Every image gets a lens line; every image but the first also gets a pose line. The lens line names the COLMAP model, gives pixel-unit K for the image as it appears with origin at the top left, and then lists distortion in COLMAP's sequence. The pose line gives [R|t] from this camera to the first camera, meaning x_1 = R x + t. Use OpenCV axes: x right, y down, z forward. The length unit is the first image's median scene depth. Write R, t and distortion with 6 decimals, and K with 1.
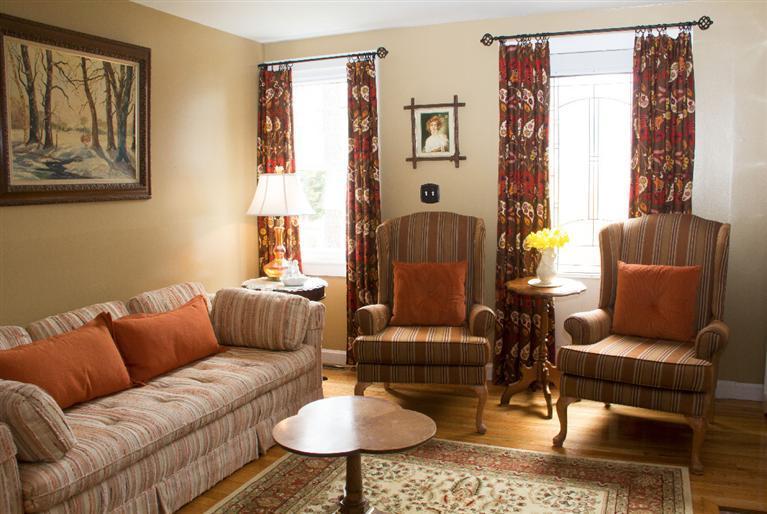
lens RADIAL K [[650.9, 0, 383.5], [0, 650.9, 257.0], [0, 0, 1]] dist [-0.206806, 0.190344]
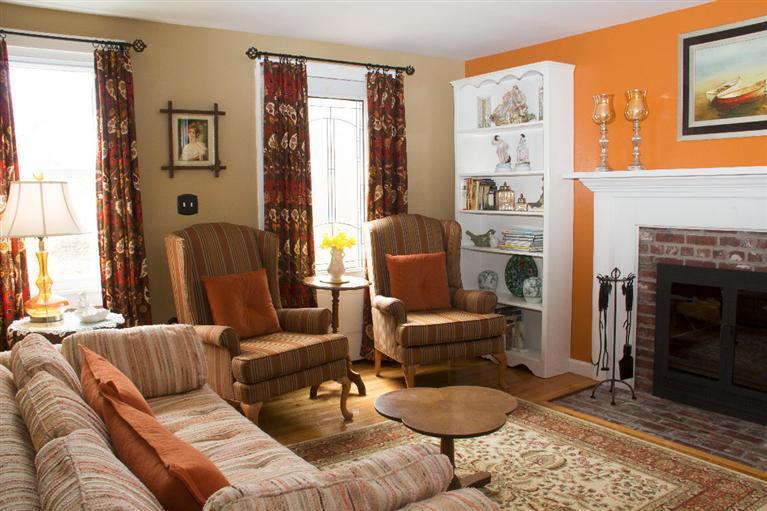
lens RADIAL K [[645.1, 0, 383.5], [0, 645.1, 255.5], [0, 0, 1]] dist [-0.181569, 0.148852]
pose [[0.543341, -0.076168, 0.836050, -0.588343], [0.097744, 0.994842, 0.027112, -0.022841], [-0.833803, 0.066987, 0.547983, 0.280960]]
